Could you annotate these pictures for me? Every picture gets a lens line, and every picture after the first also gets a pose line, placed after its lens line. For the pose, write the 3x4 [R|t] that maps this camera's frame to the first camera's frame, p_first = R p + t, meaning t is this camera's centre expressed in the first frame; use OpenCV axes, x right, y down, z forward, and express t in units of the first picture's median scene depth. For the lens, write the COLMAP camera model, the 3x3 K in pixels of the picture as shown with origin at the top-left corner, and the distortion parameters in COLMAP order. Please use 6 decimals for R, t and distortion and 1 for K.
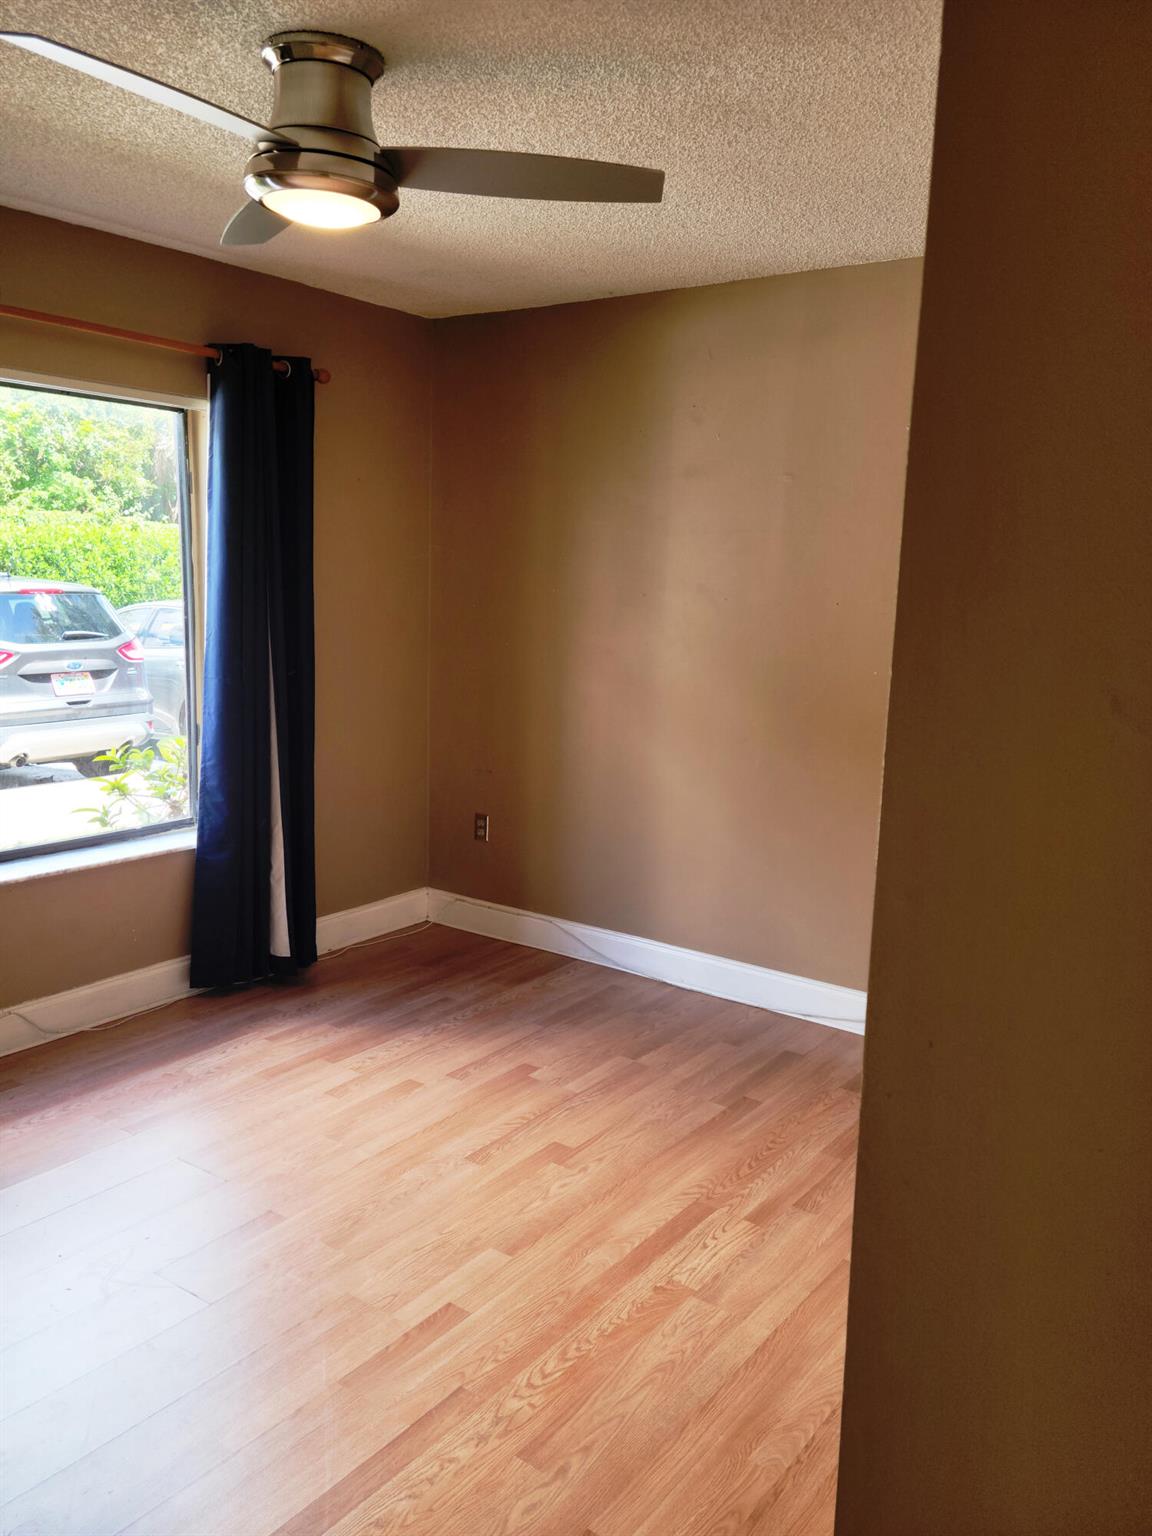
lens RADIAL K [[1210.8, 0, 570.9], [0, 1210.8, 782.4], [0, 0, 1]] dist [0.110809, -0.090673]
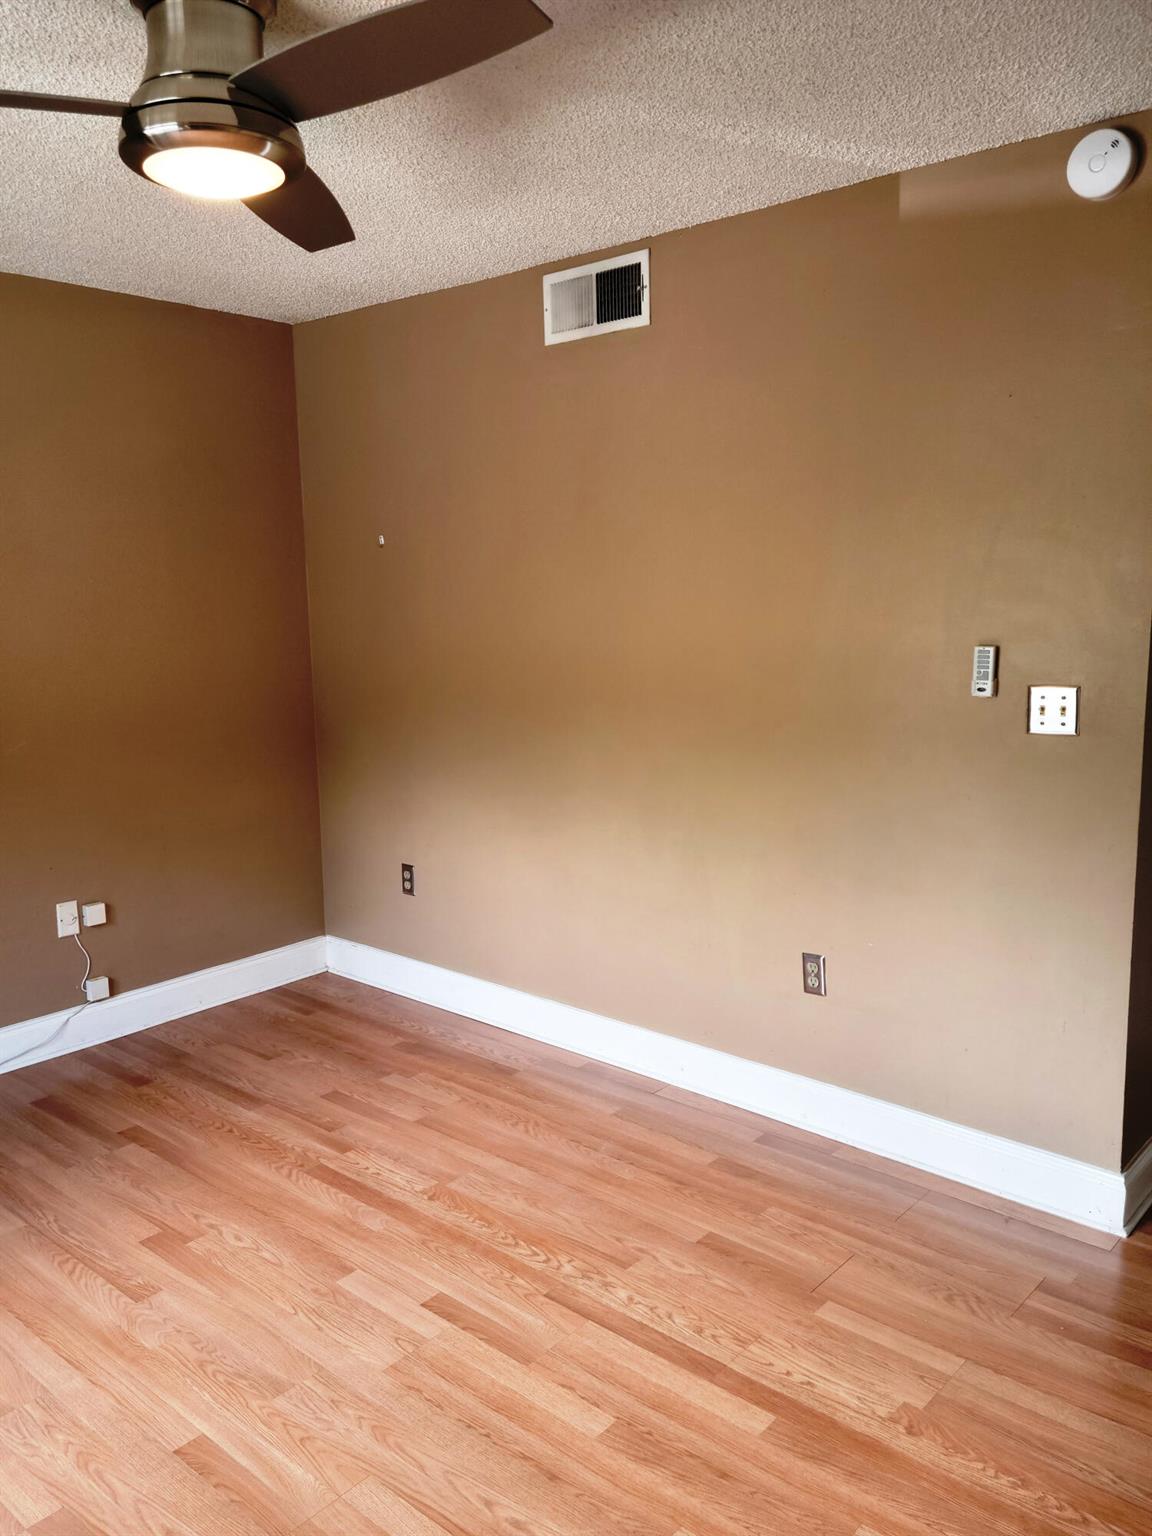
lens RADIAL K [[1210.8, 0, 570.9], [0, 1210.8, 782.4], [0, 0, 1]] dist [0.110809, -0.090673]
pose [[0.087646, -0.192182, 0.977438, -0.915478], [0.194455, 0.965638, 0.172426, -0.134518], [-0.976988, 0.174955, 0.122005, 0.619494]]
